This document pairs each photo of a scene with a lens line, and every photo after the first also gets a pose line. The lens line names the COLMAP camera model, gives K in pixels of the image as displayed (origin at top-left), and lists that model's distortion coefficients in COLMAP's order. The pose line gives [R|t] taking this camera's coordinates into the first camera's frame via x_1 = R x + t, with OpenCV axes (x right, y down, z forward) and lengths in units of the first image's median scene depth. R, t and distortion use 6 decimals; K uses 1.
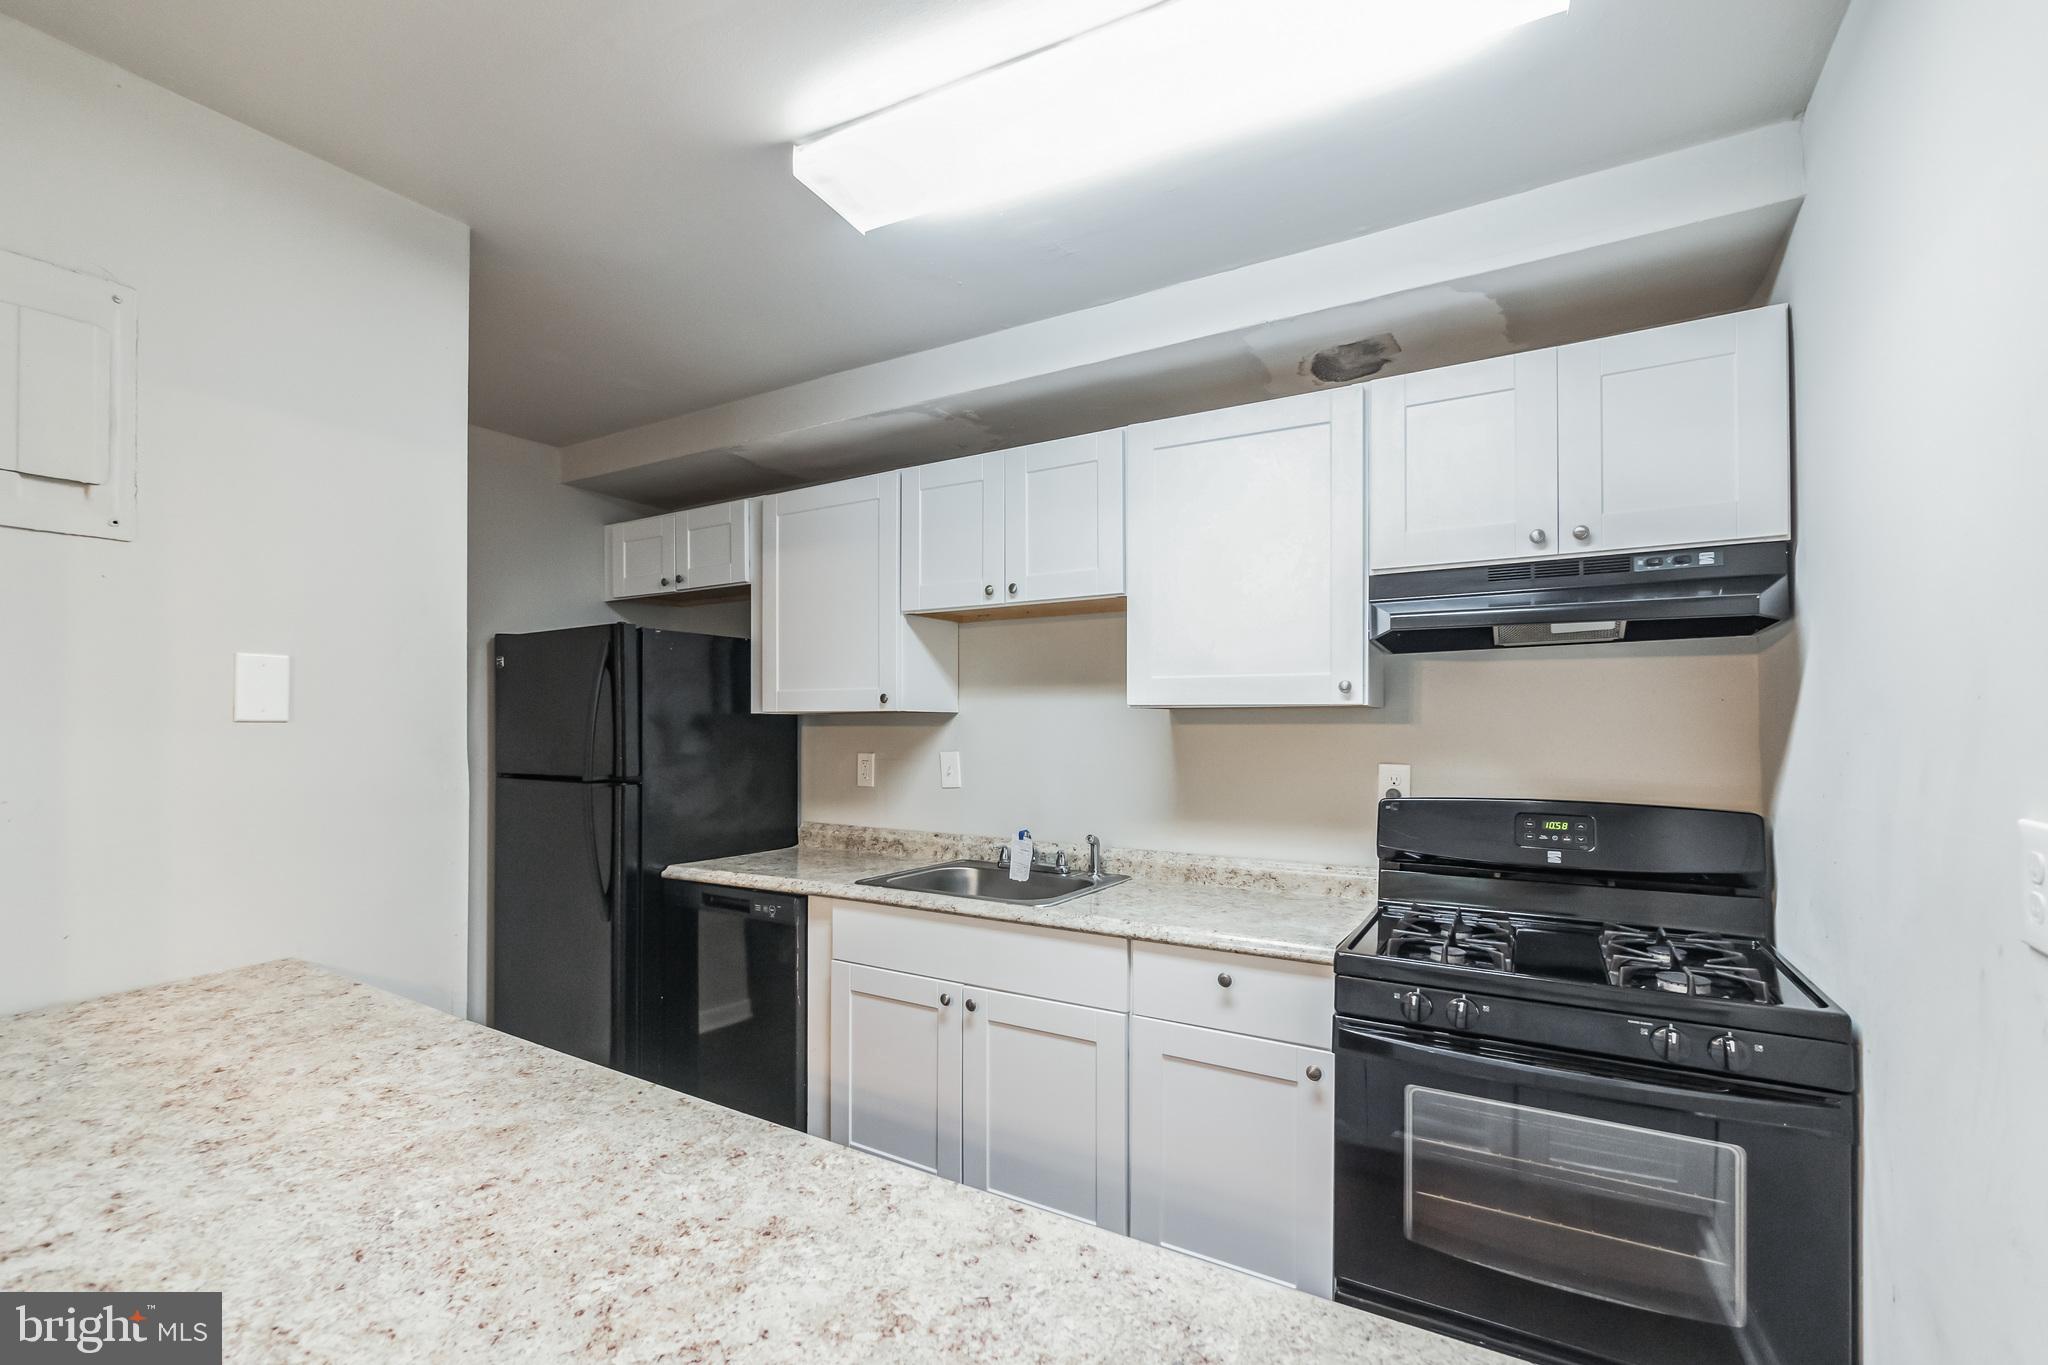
lens RADIAL K [[884.5, 0, 1038.5], [0, 884.5, 725.3], [0, 0, 1]] dist [-0.000407, 0.001049]
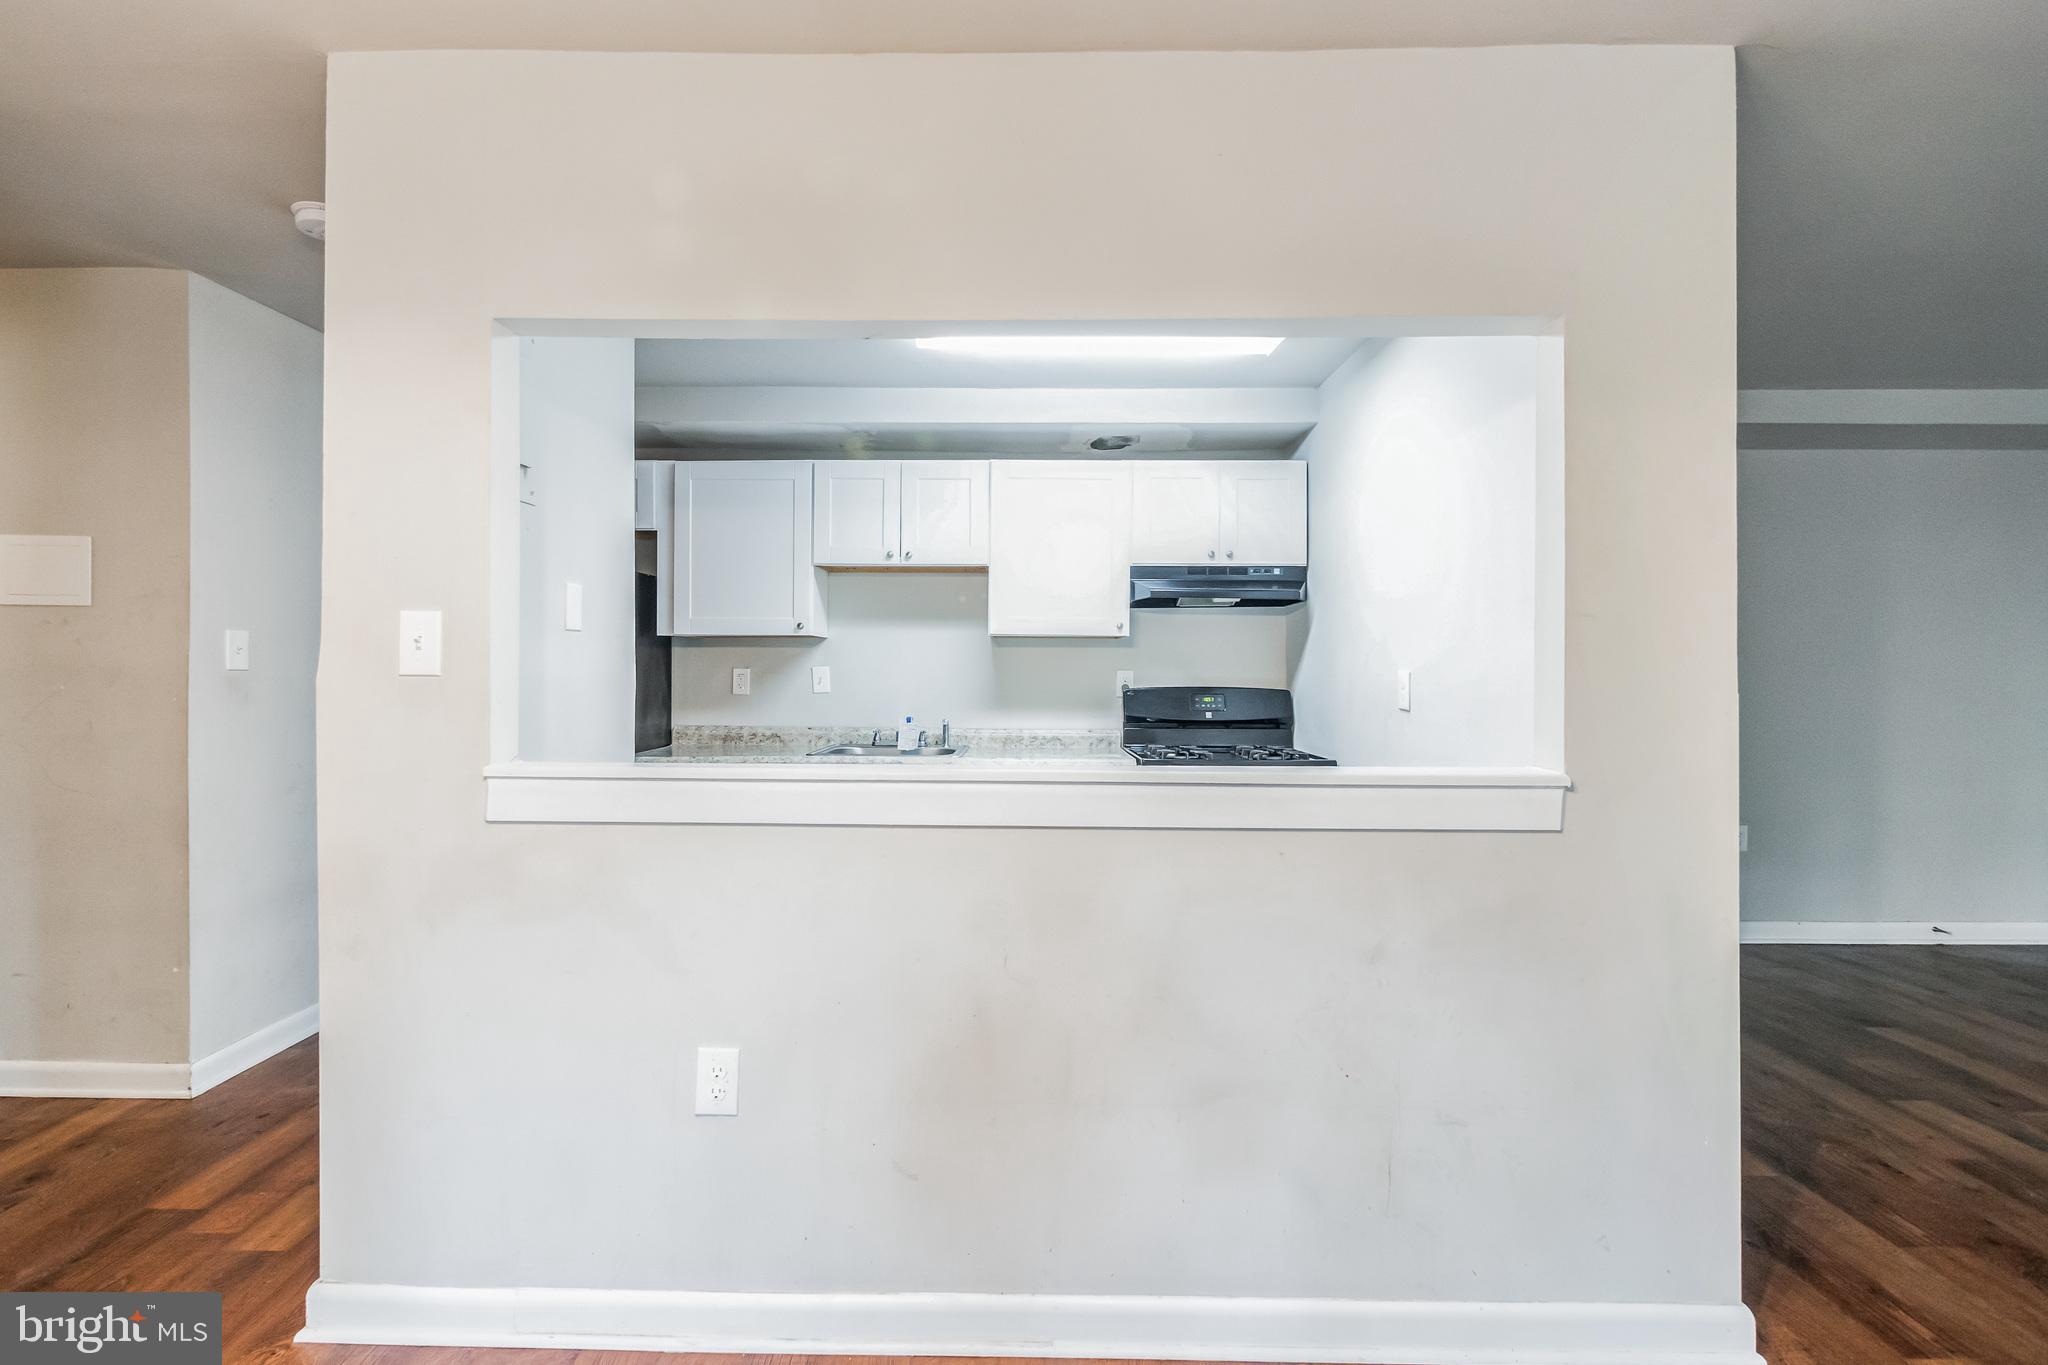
lens RADIAL K [[884.5, 0, 1023.2], [0, 884.5, 676.3], [0, 0, 1]] dist [-0.000407, 0.001049]
pose [[0.861095, -0.000774, 0.508443, -0.647742], [-0.004562, 0.999947, 0.009249, 0.038274], [-0.508423, -0.010284, 0.861046, -0.409369]]
